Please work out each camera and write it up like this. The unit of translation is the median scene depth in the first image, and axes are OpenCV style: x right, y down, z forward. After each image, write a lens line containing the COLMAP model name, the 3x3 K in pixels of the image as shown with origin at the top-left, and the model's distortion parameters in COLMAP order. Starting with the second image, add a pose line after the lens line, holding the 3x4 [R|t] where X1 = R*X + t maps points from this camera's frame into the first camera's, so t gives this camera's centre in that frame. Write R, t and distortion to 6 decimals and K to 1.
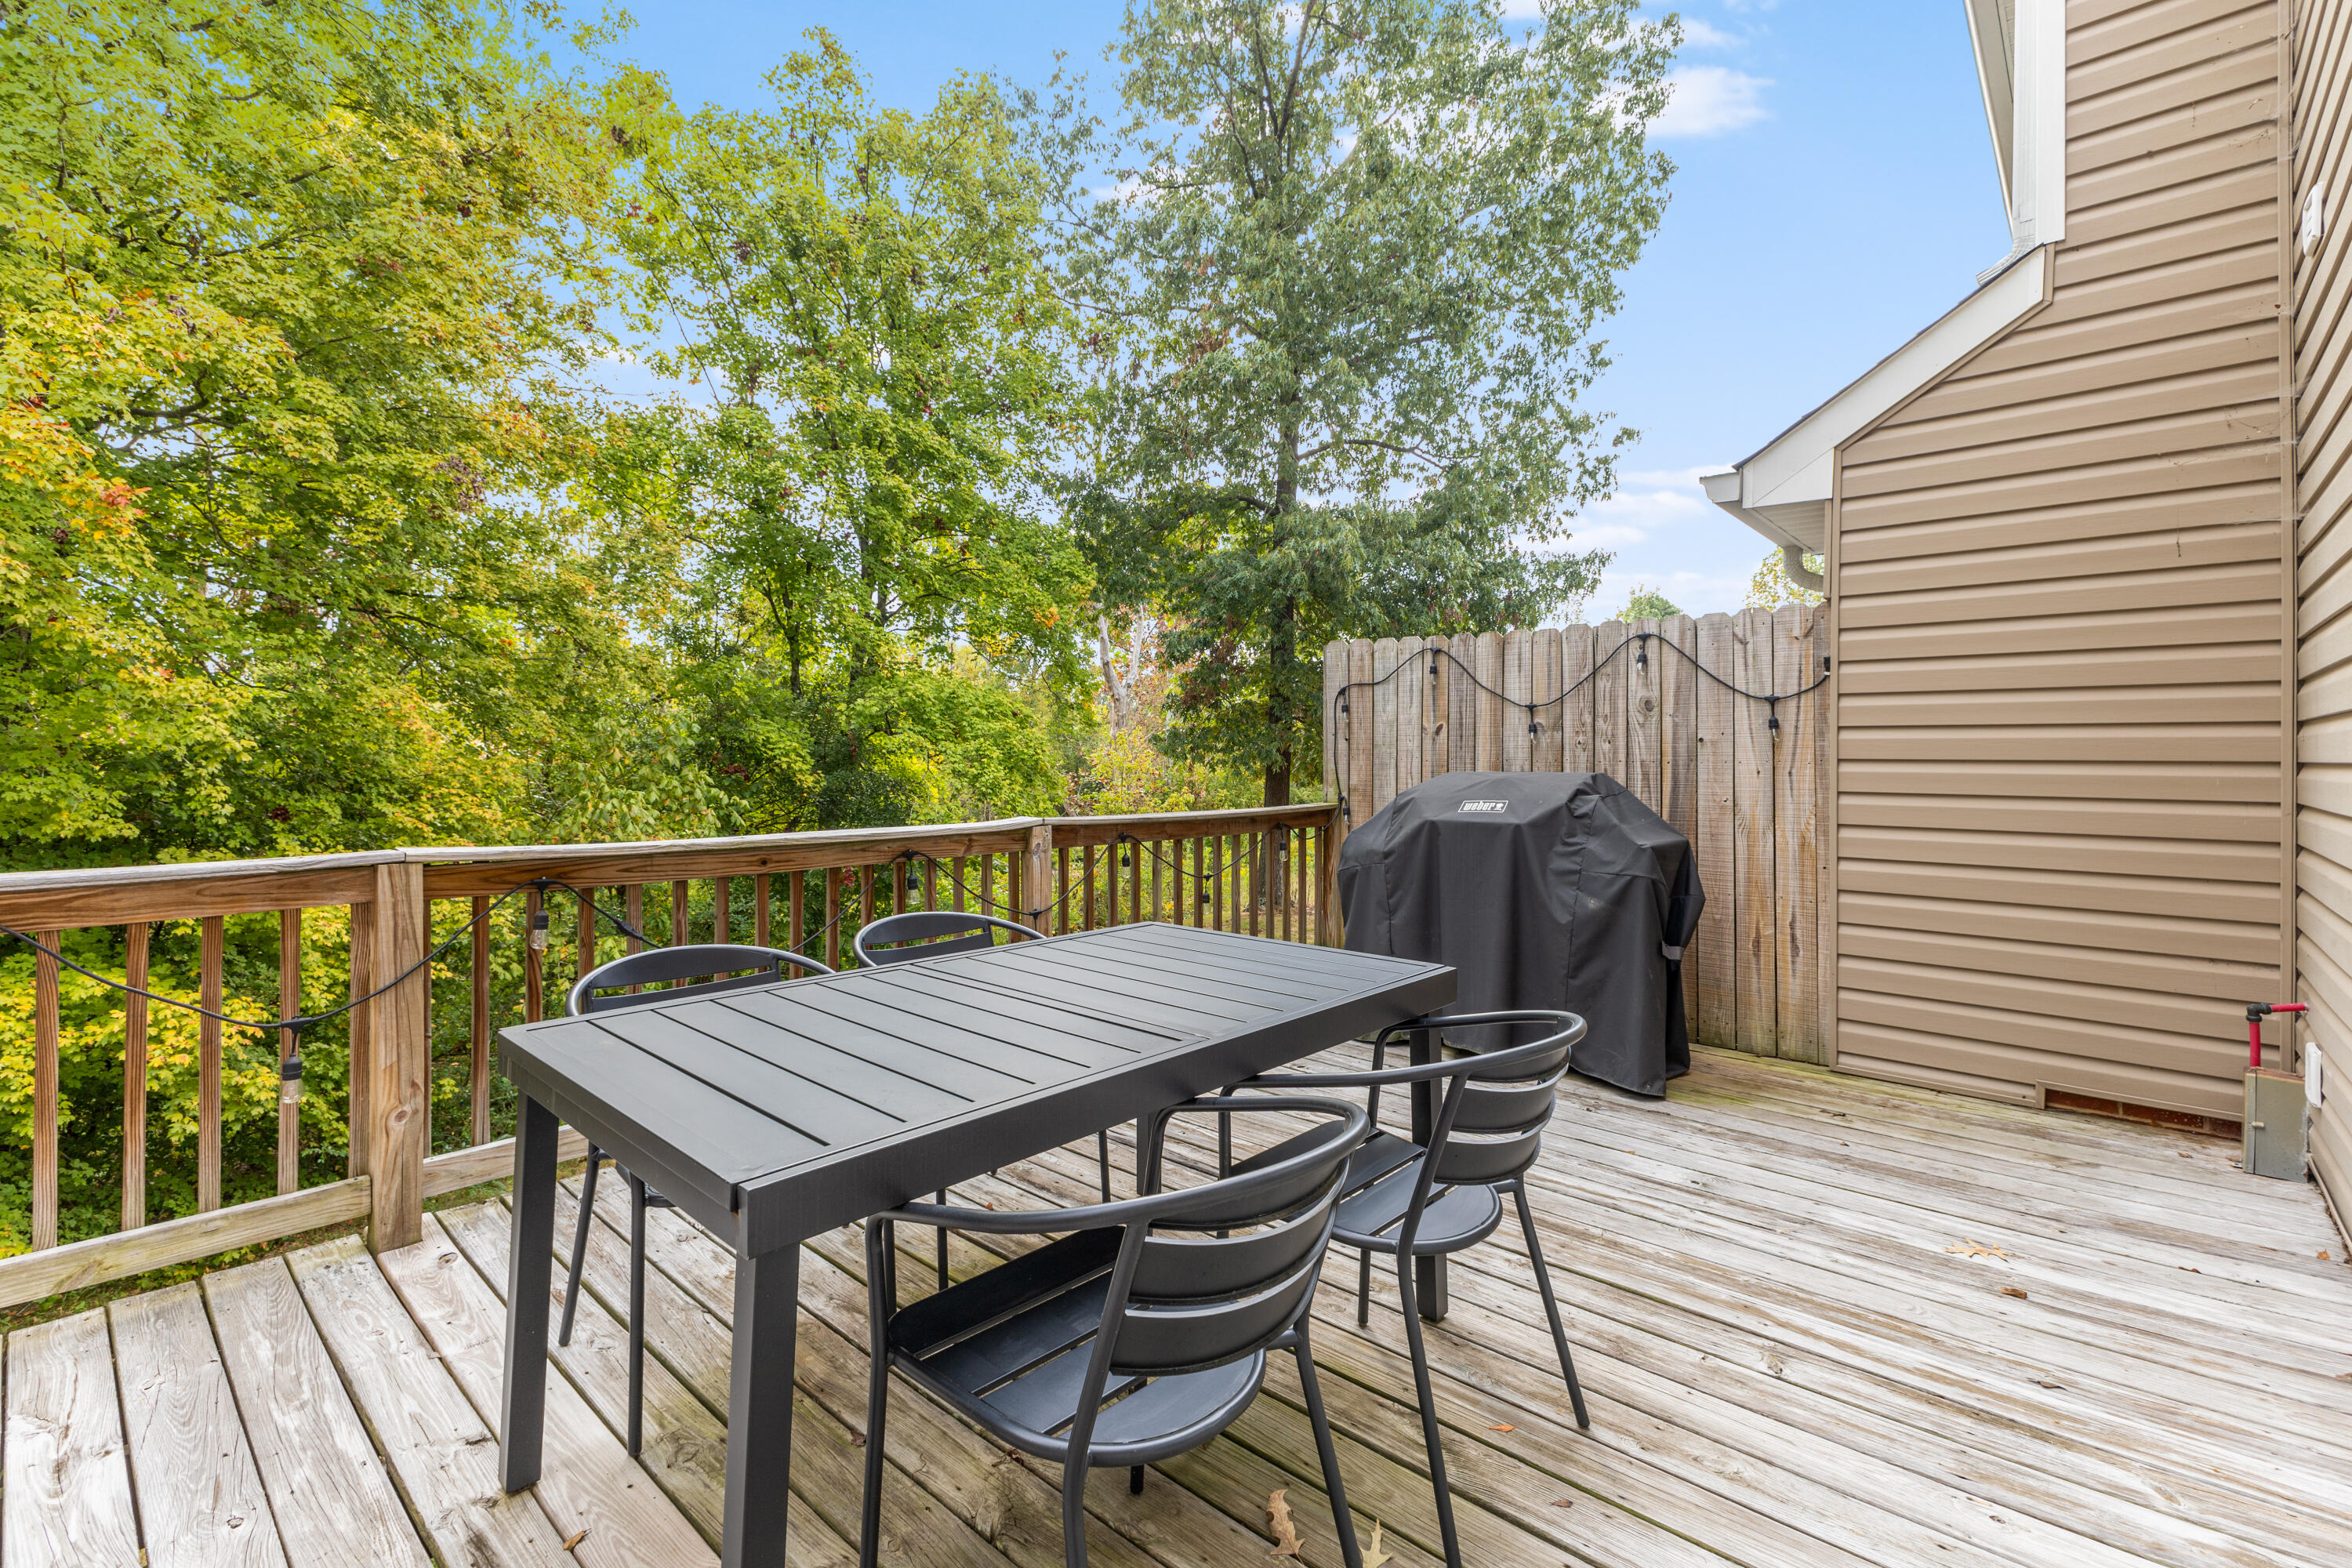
lens RADIAL K [[1038.4, 0, 1186.1], [0, 1038.4, 750.0], [0, 0, 1]] dist [0.003286, 0.000597]
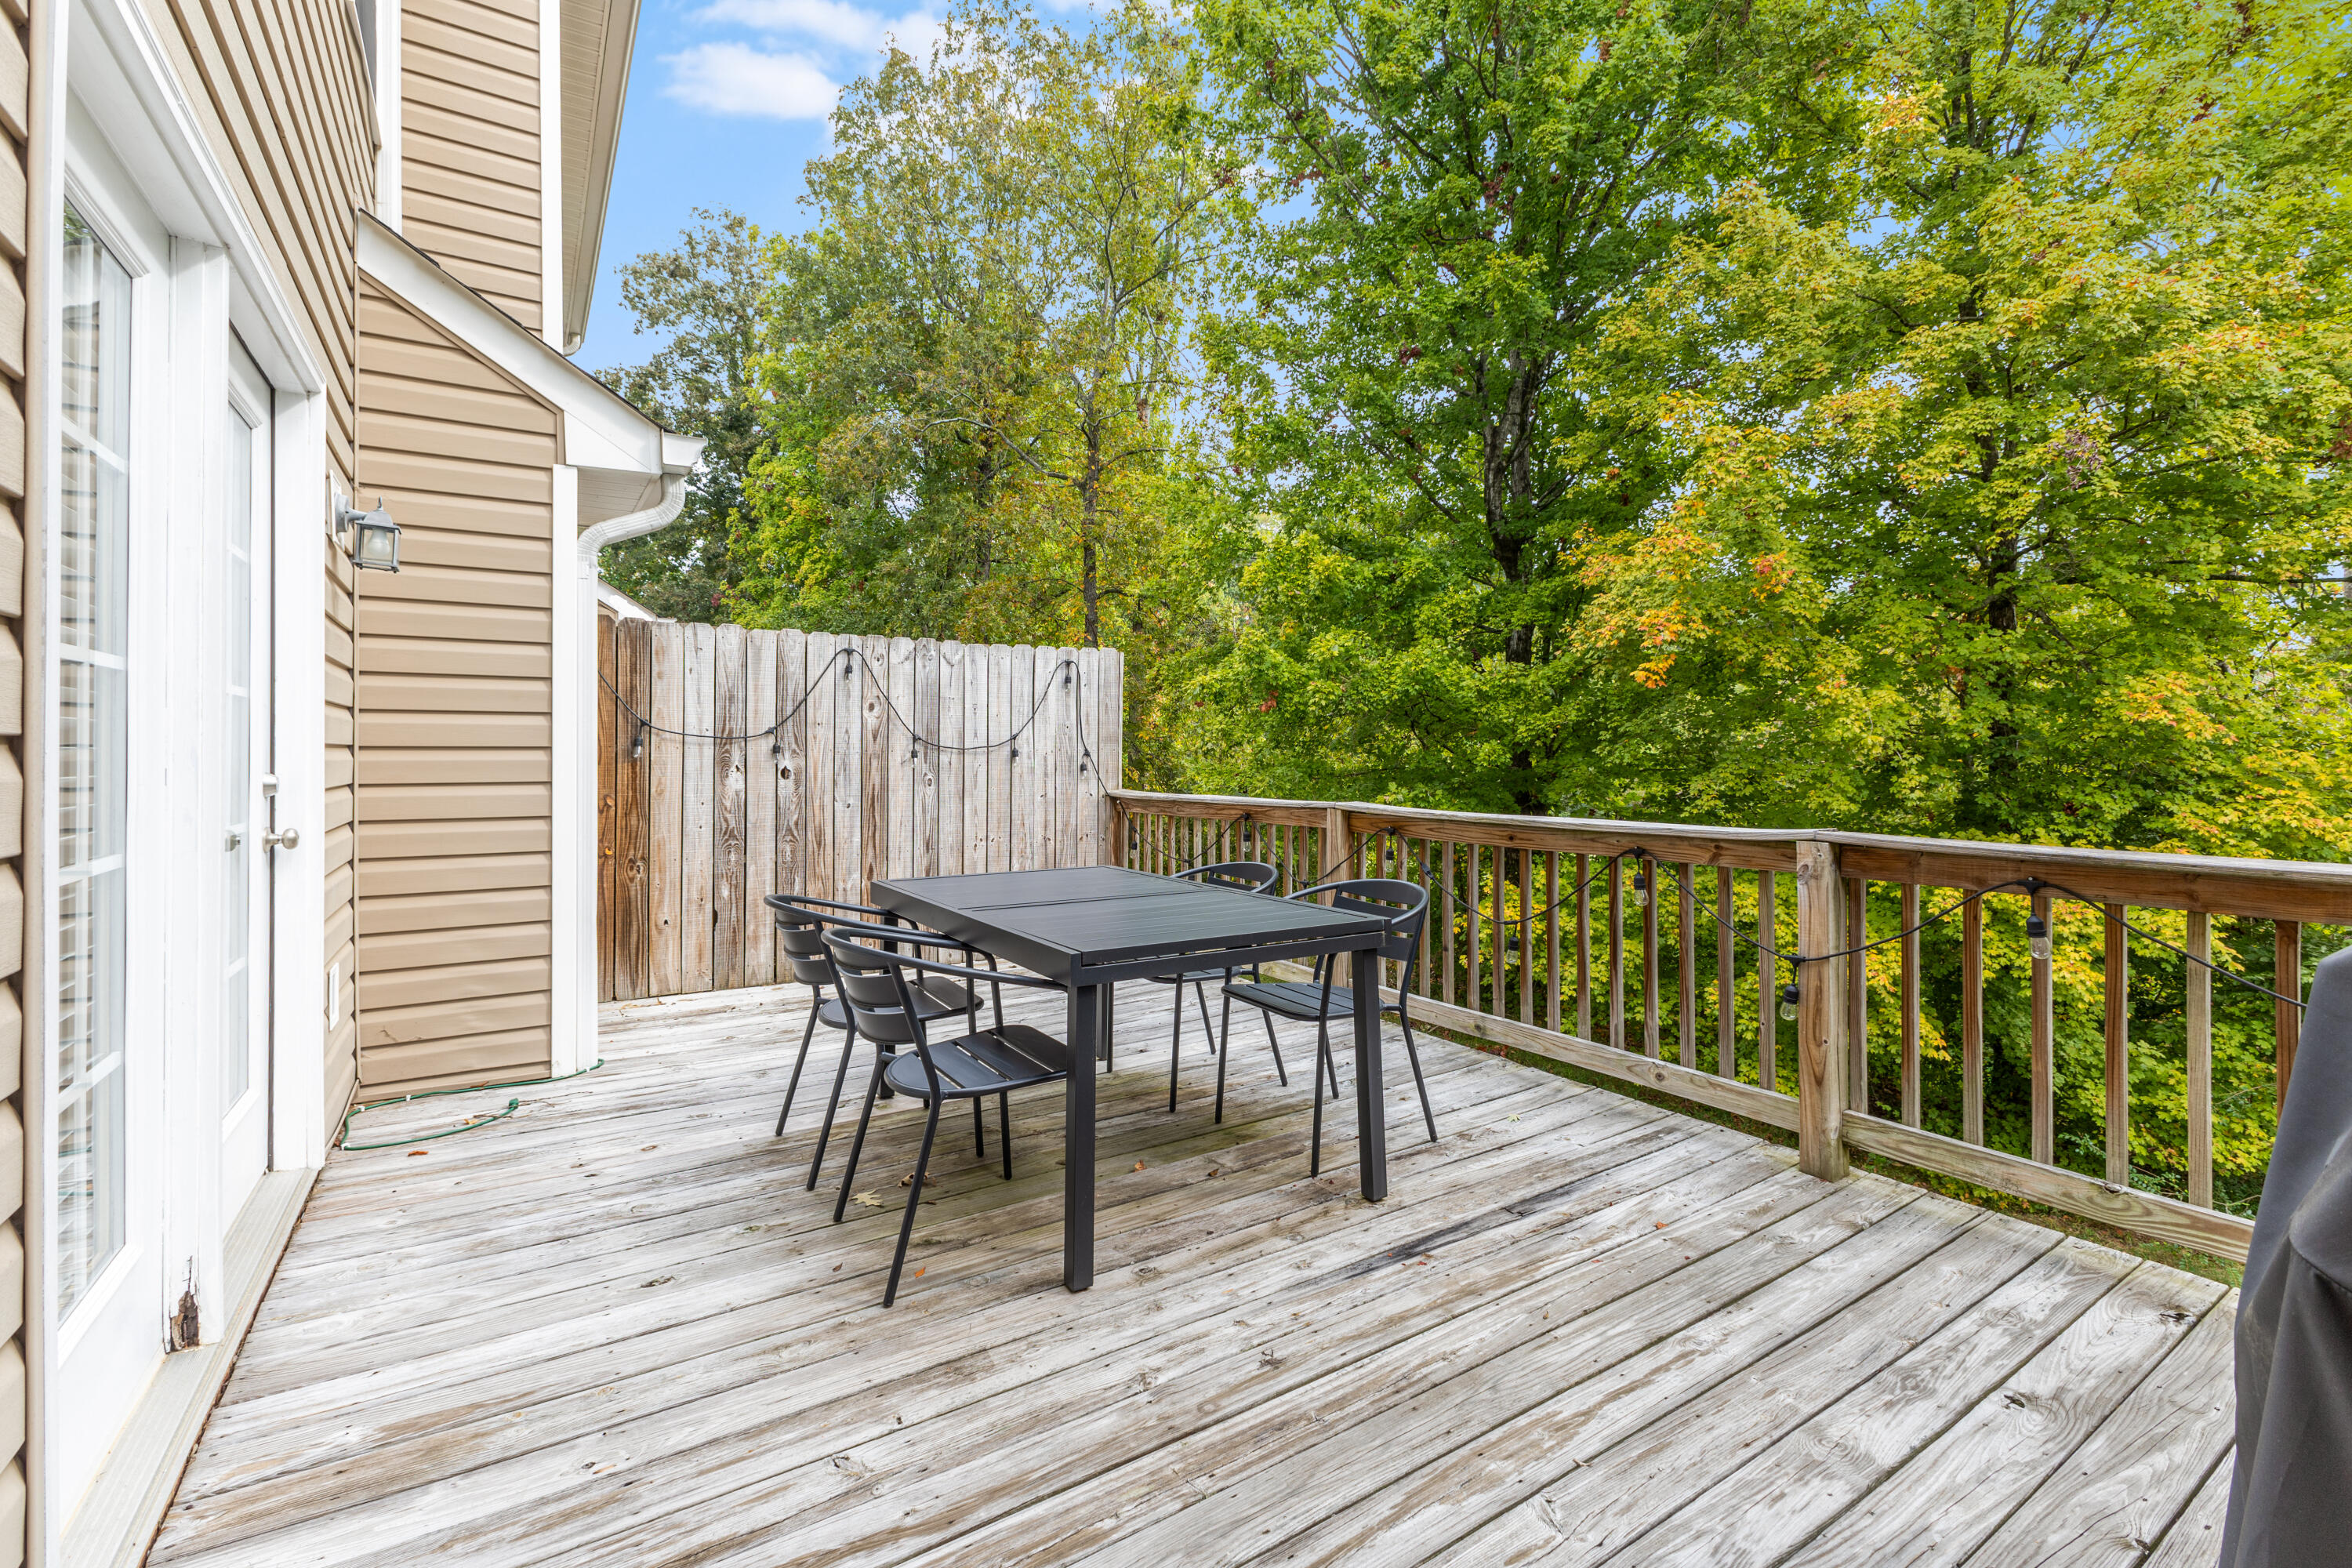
lens RADIAL K [[1038.4, 0, 1186.1], [0, 1038.4, 750.0], [0, 0, 1]] dist [0.003286, 0.000597]
pose [[-0.254439, -0.002565, -0.967085, 1.215437], [0.003679, 0.999987, -0.003621, 0.018951], [0.967082, -0.004479, -0.254426, 1.372244]]
